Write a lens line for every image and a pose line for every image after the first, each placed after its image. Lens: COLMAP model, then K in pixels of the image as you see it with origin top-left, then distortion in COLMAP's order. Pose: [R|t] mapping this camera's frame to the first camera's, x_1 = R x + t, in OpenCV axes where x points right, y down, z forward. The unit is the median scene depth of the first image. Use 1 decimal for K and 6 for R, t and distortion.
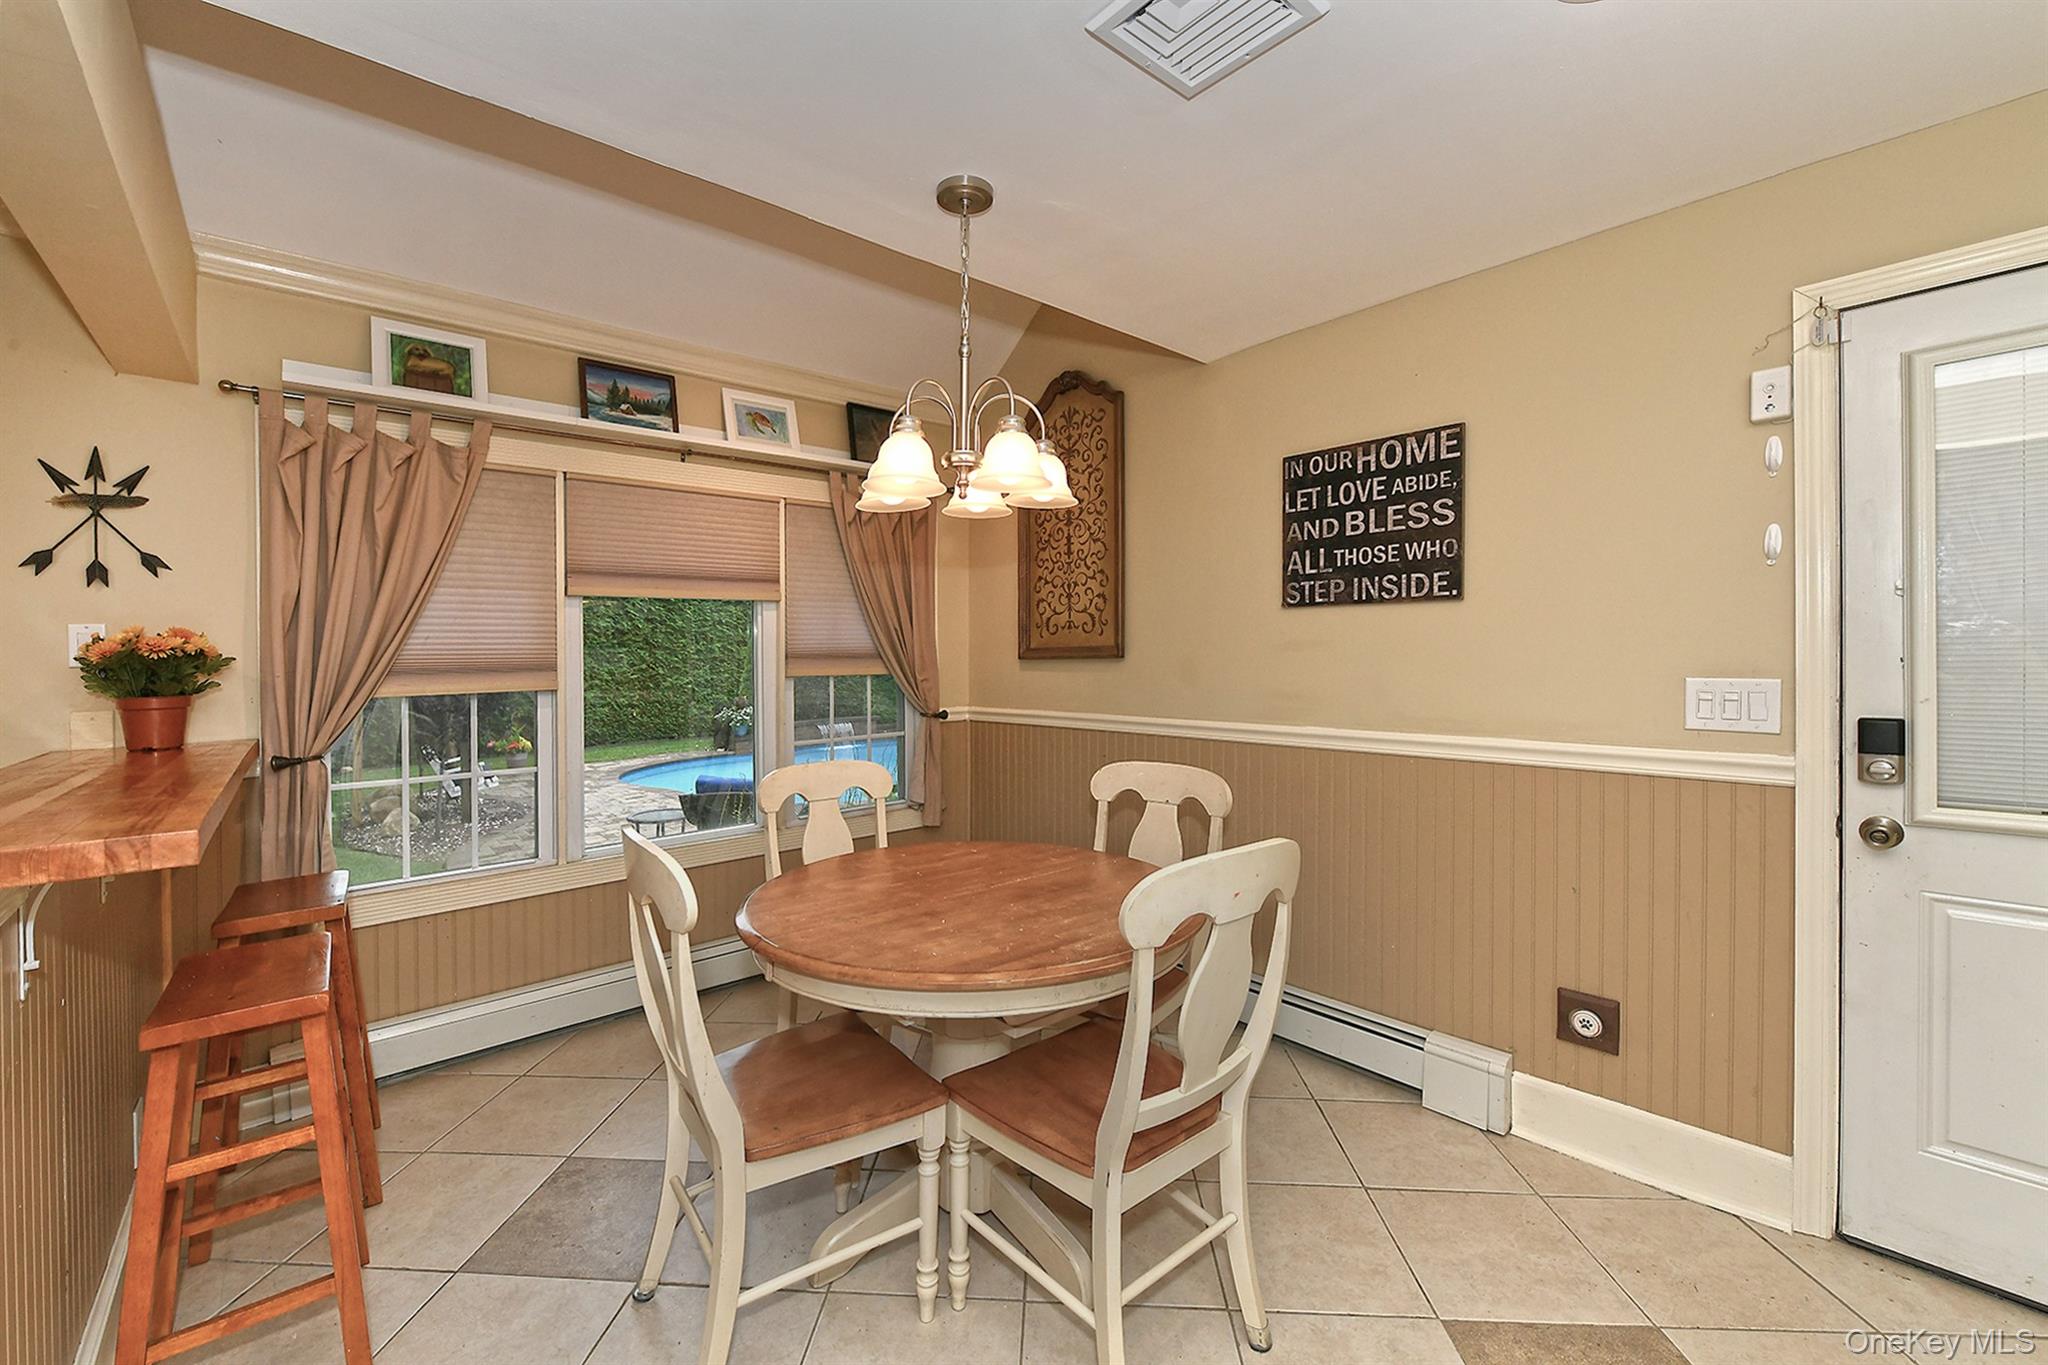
lens RADIAL K [[820.2, 0, 992.1], [0, 820.2, 653.6], [0, 0, 1]] dist [-0.007632, -0.000919]
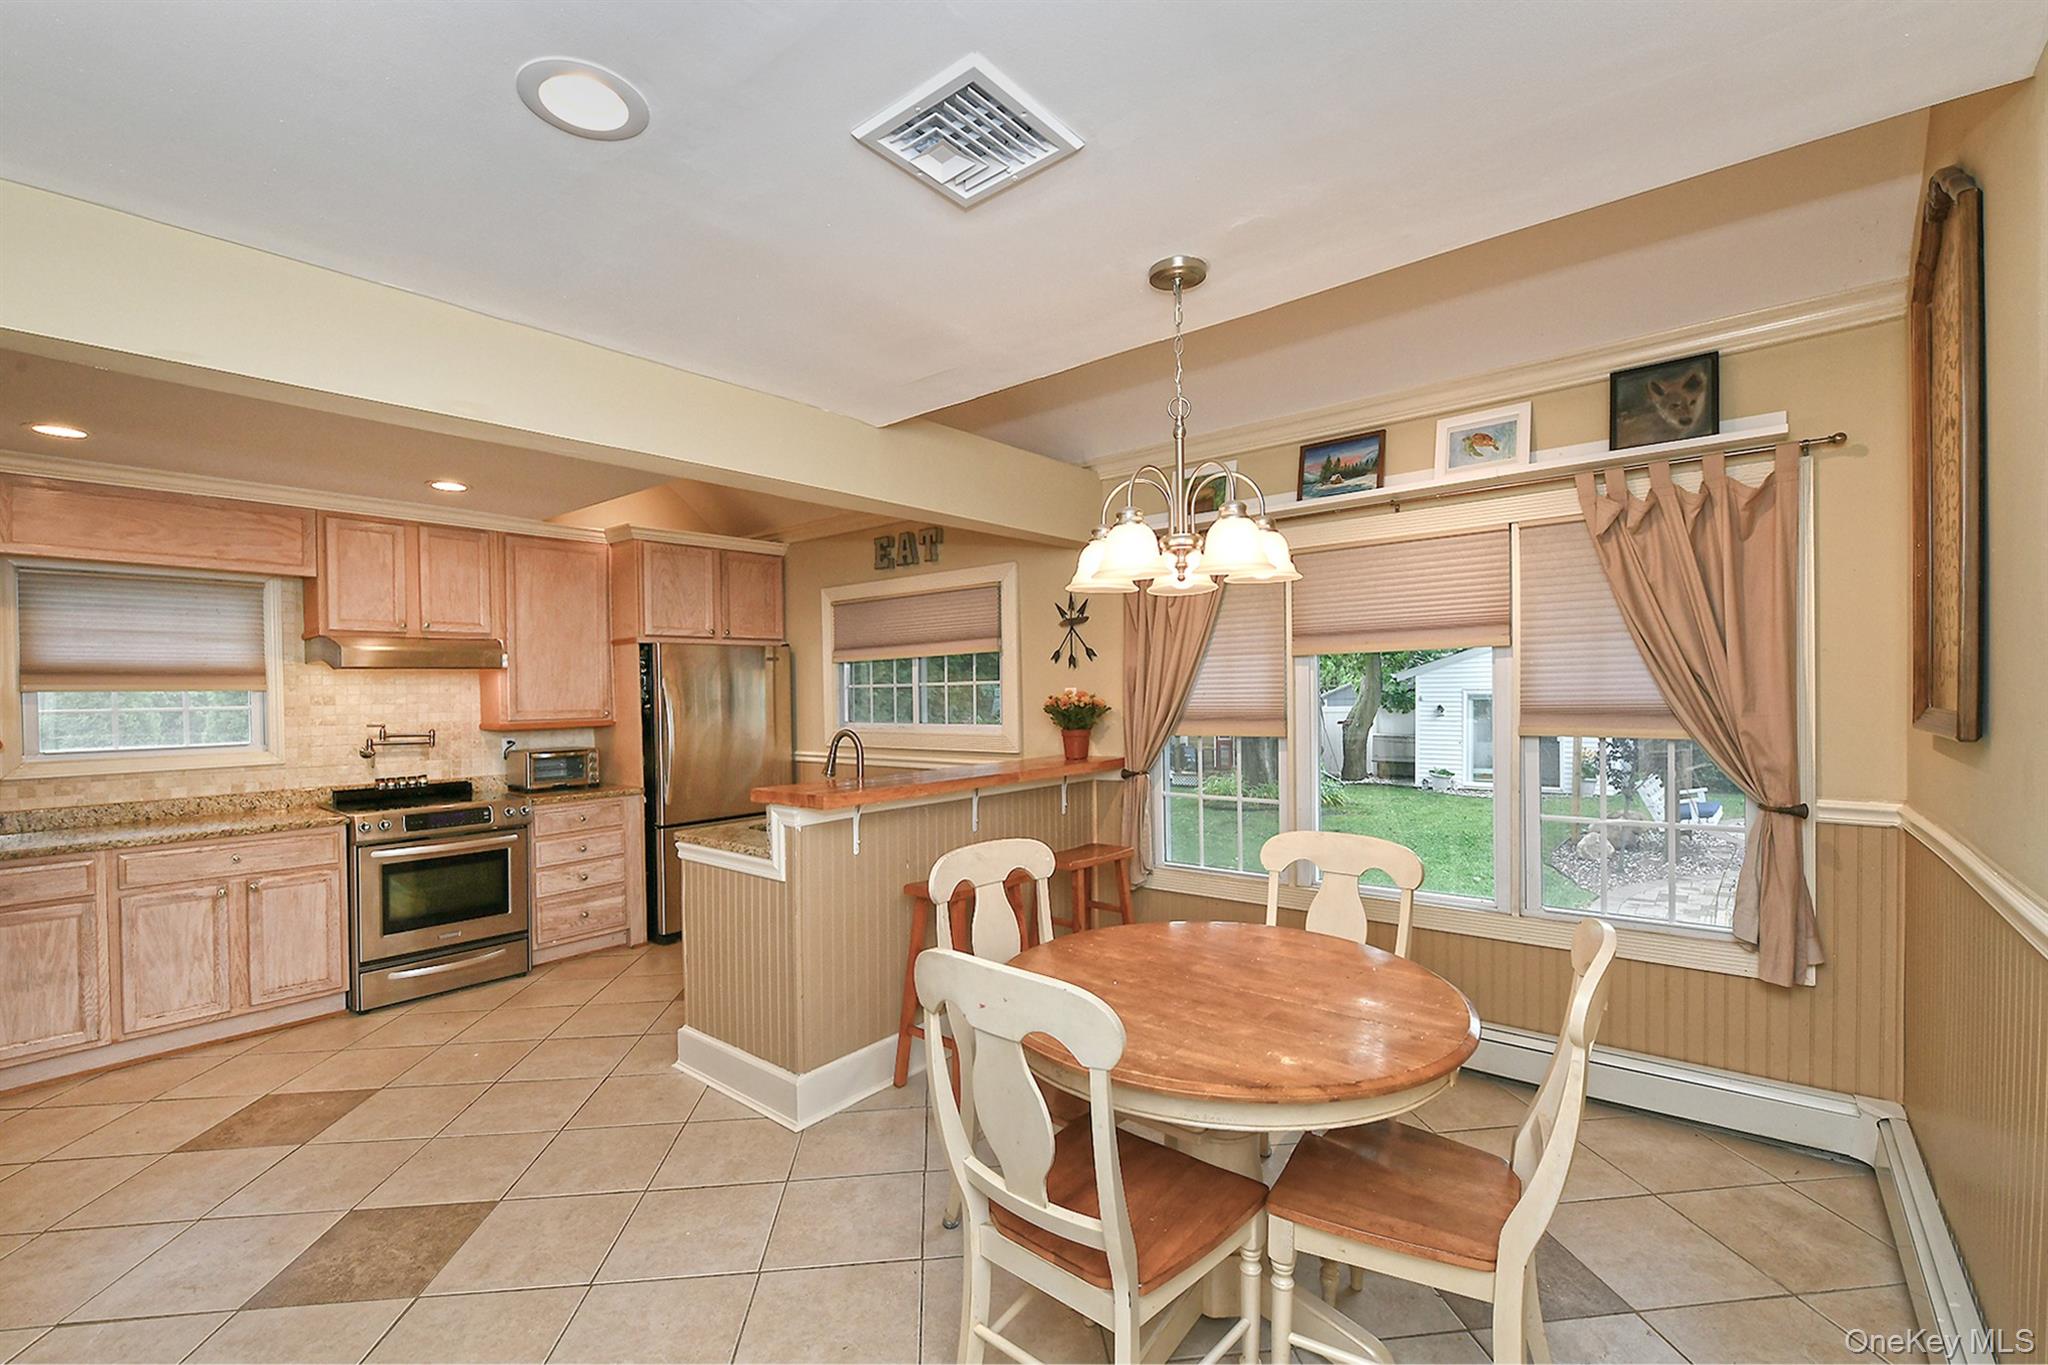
lens RADIAL K [[861.9, 0, 1021.9], [0, 861.9, 677.7], [0, 0, 1]] dist [-0.010555, -0.000853]
pose [[0.174111, 0.001616, -0.984725, 0.745635], [0.020836, 0.999769, 0.005324, -0.066037], [0.984506, -0.021445, 0.174037, 0.490285]]
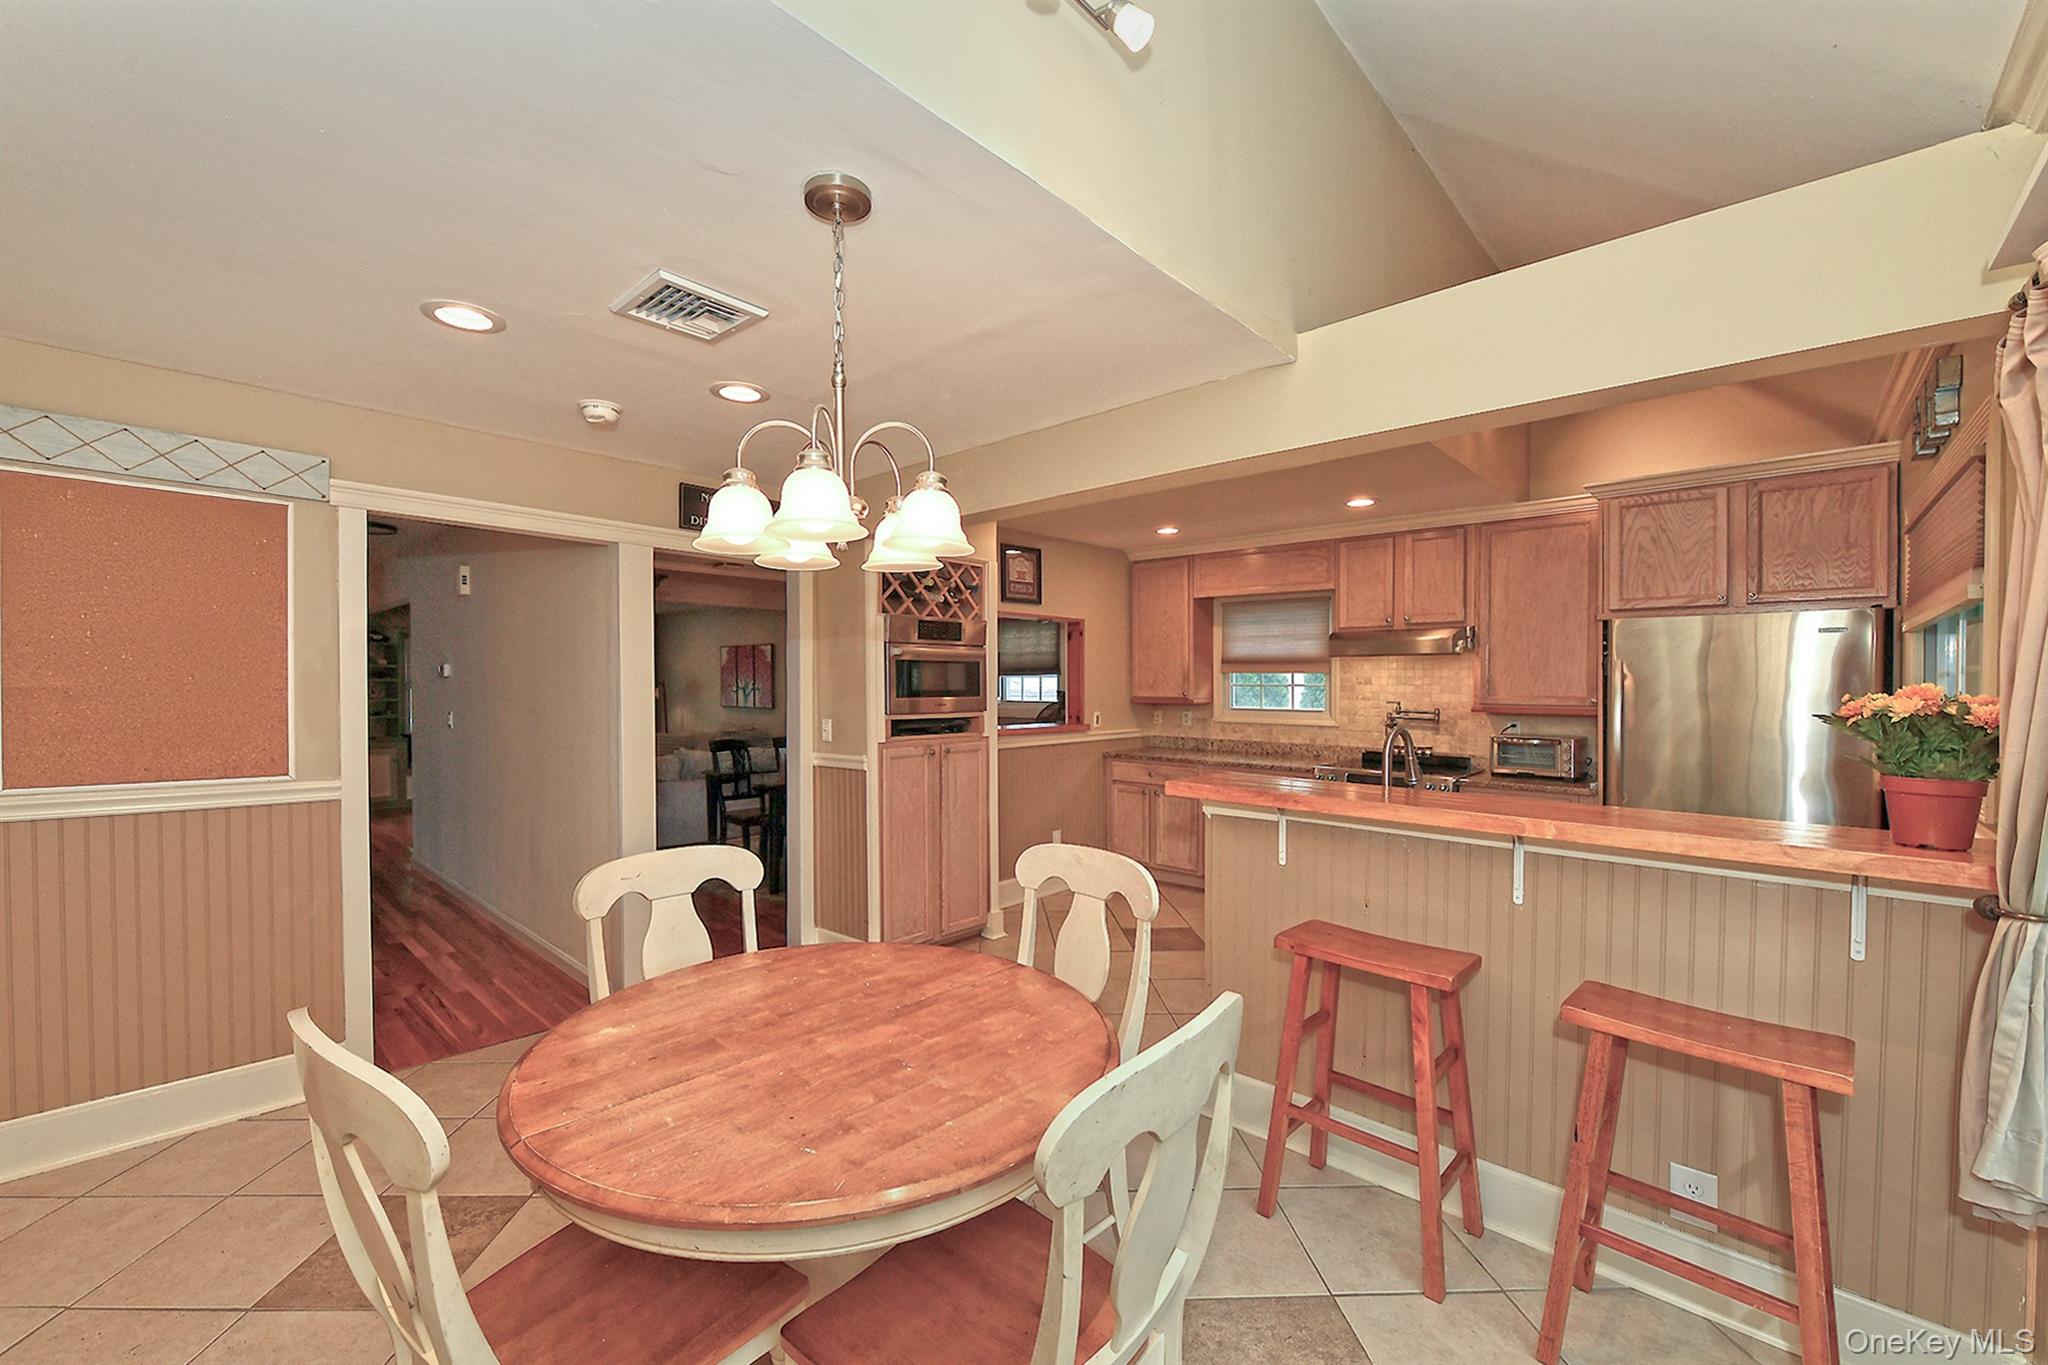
lens RADIAL K [[820.2, 0, 1042.0], [0, 820.2, 684.7], [0, 0, 1]] dist [-0.007632, -0.000919]
pose [[-0.991343, 0.012305, -0.130719, -0.129537], [0.012548, 0.999921, -0.001039, -0.037440], [0.130696, -0.002670, -0.991419, 1.495128]]
